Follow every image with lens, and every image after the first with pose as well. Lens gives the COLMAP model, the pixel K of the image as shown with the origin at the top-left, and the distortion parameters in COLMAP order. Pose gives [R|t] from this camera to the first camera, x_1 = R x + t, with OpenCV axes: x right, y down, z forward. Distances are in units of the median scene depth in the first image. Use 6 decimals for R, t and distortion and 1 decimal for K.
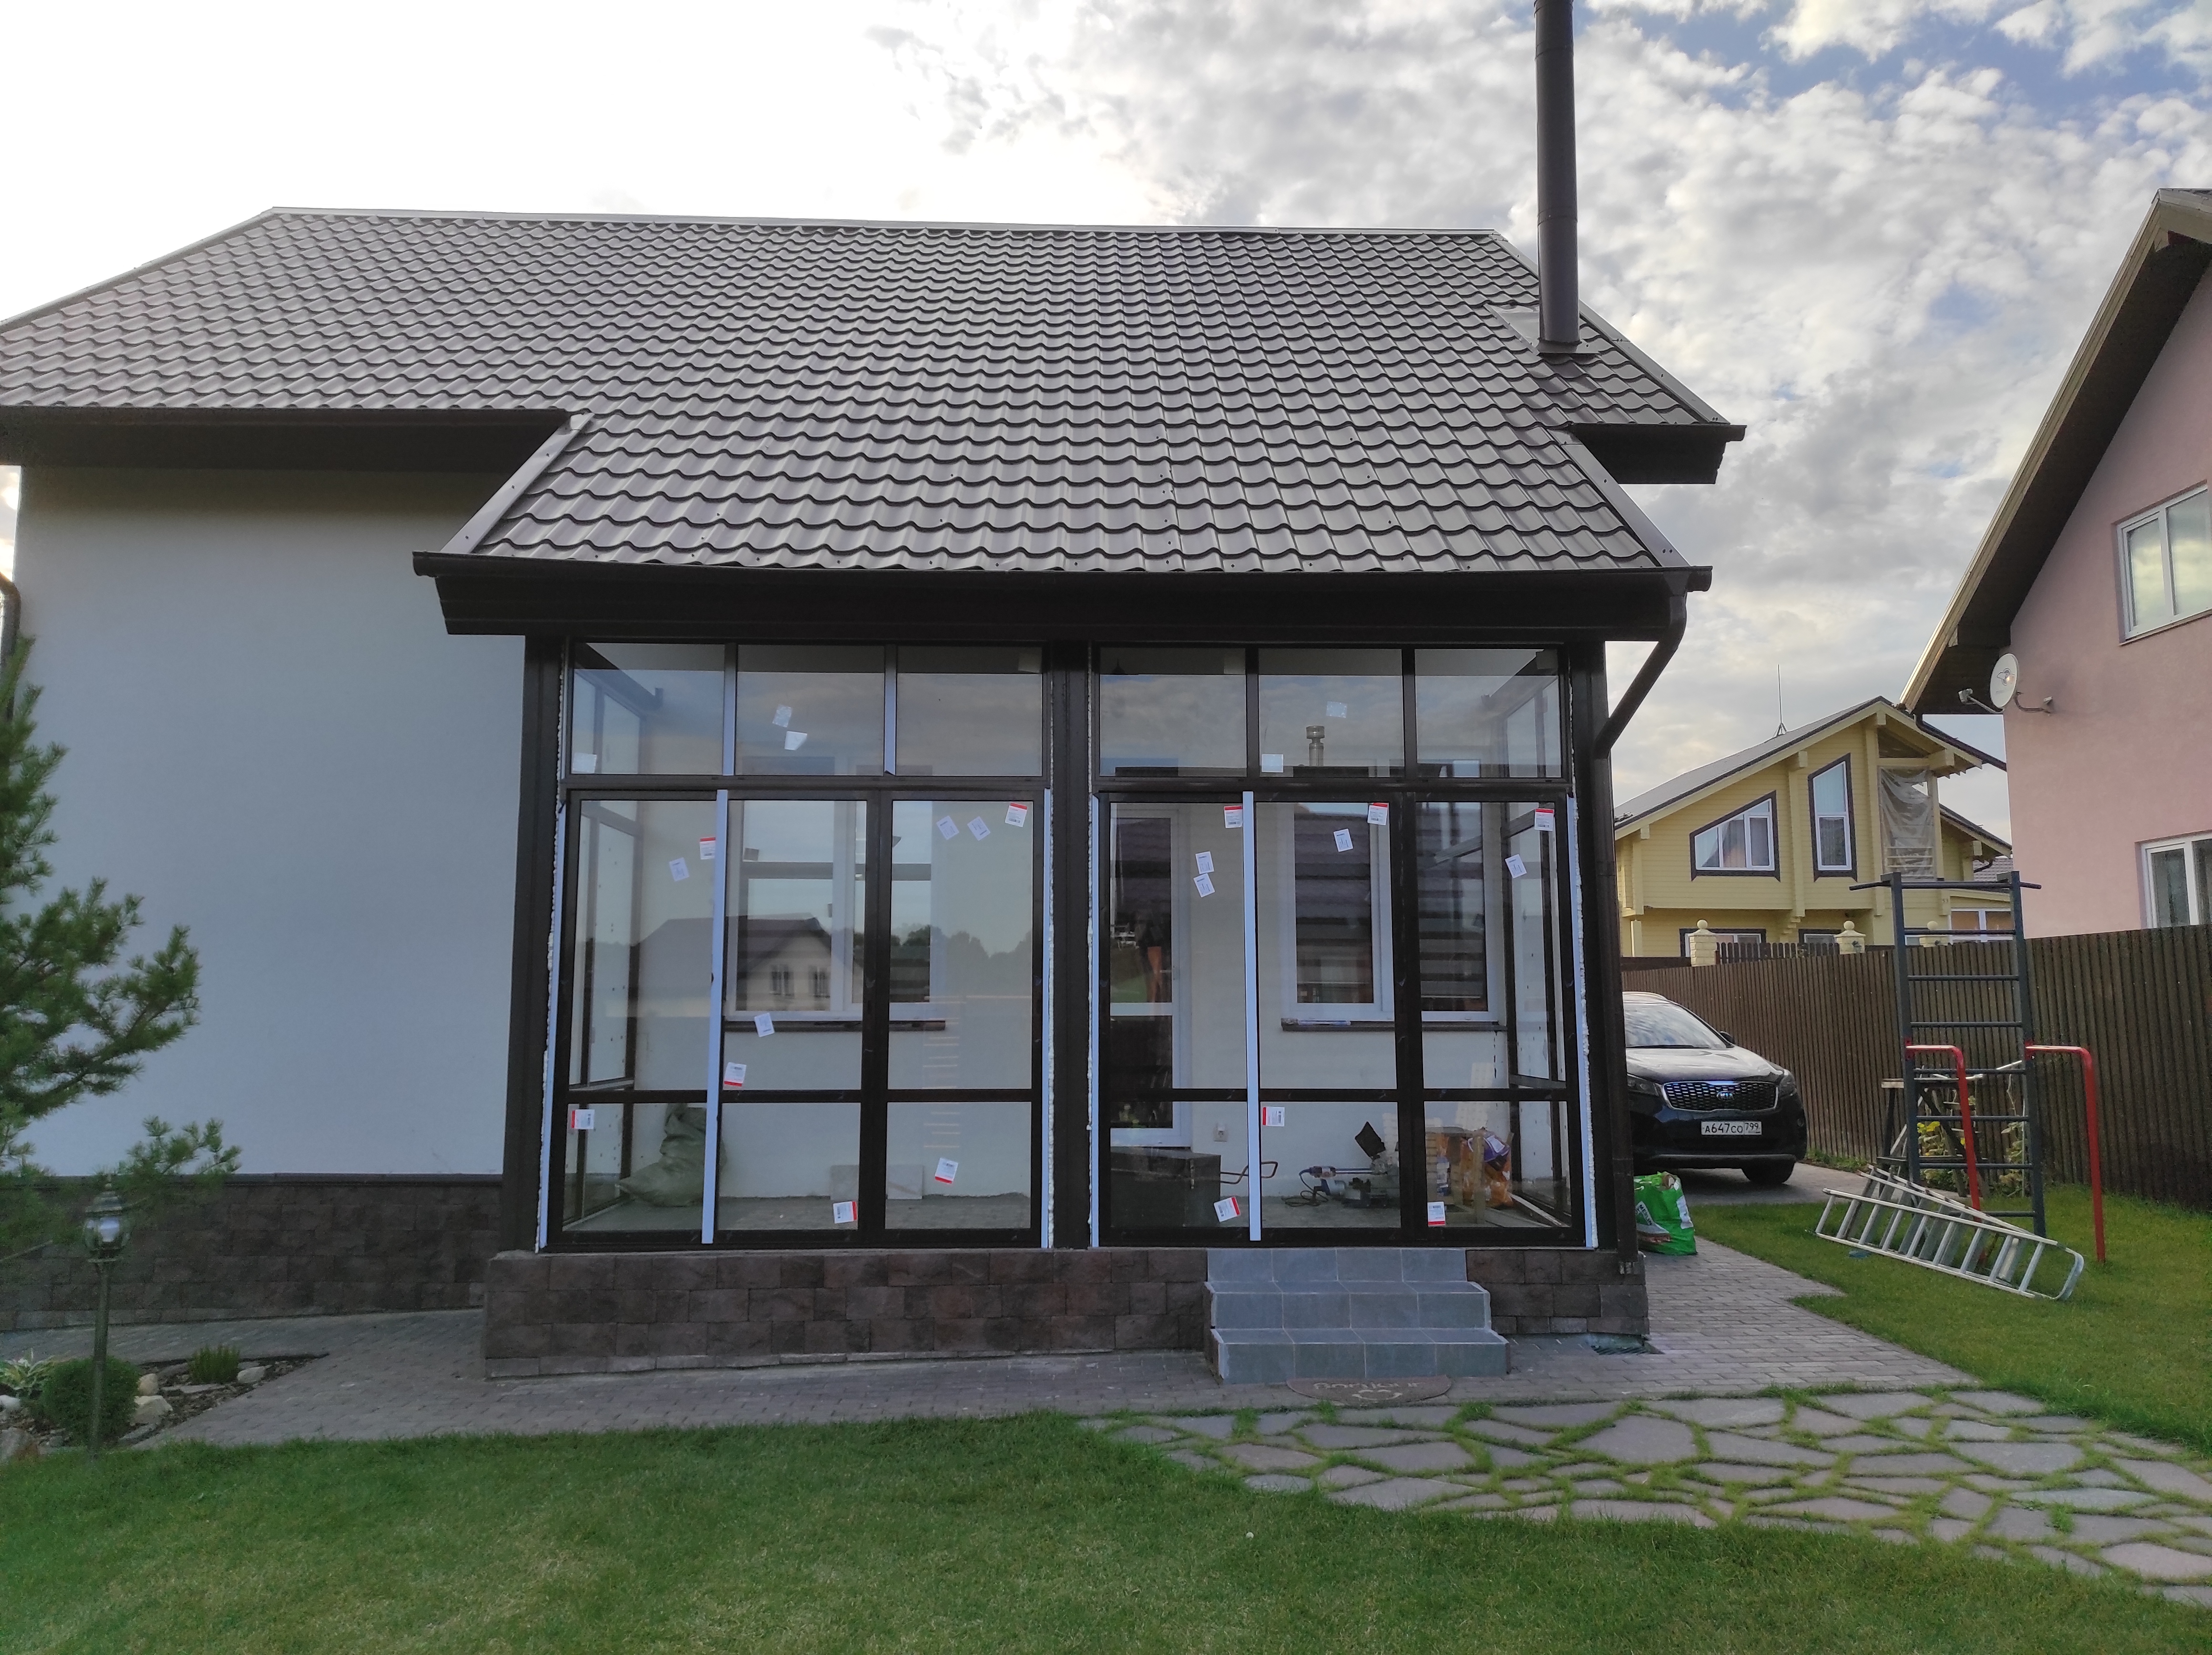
lens RADIAL K [[1618.4, 0, 1106.0], [0, 1618.4, 827.5], [0, 0, 1]] dist [0.046032, -0.021060]
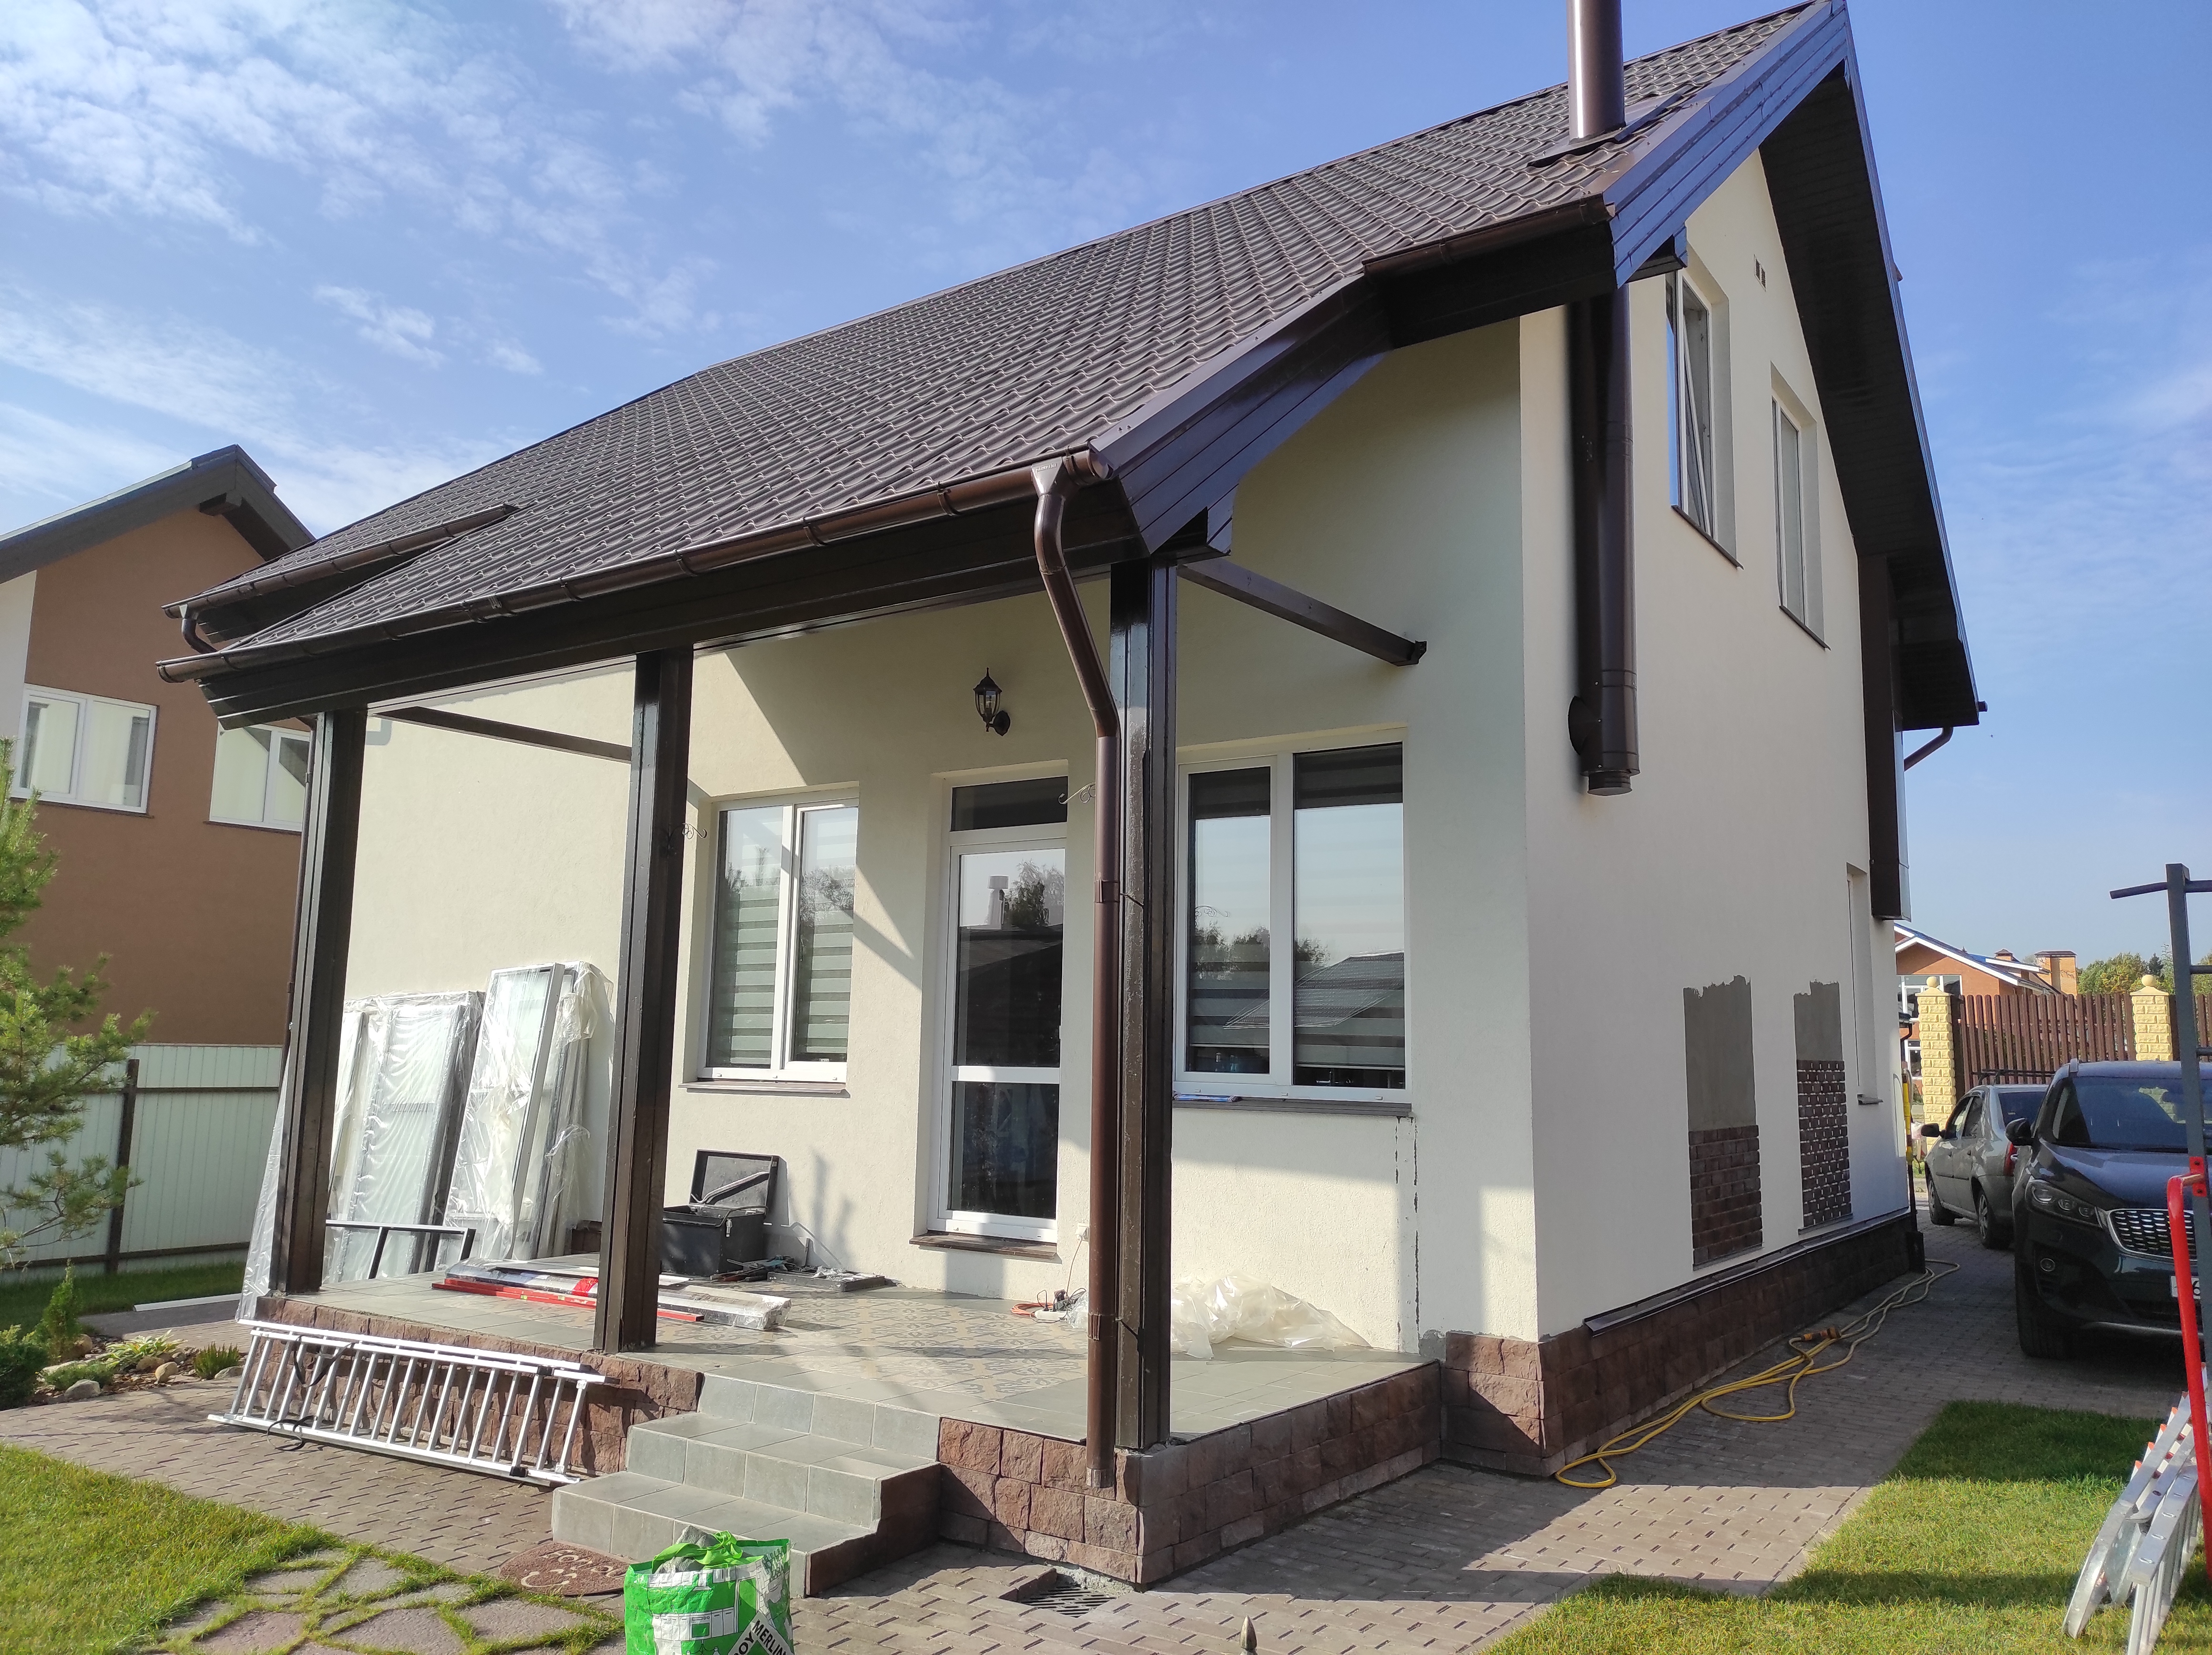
lens RADIAL K [[1622.2, 0, 1106.0], [0, 1622.2, 827.5], [0, 0, 1]] dist [0.076831, -0.083068]
pose [[0.800660, -0.066667, -0.595398, 0.747425], [0.053618, 0.997775, -0.039620, 0.025074], [0.596715, -0.000202, 0.802453, 0.447700]]
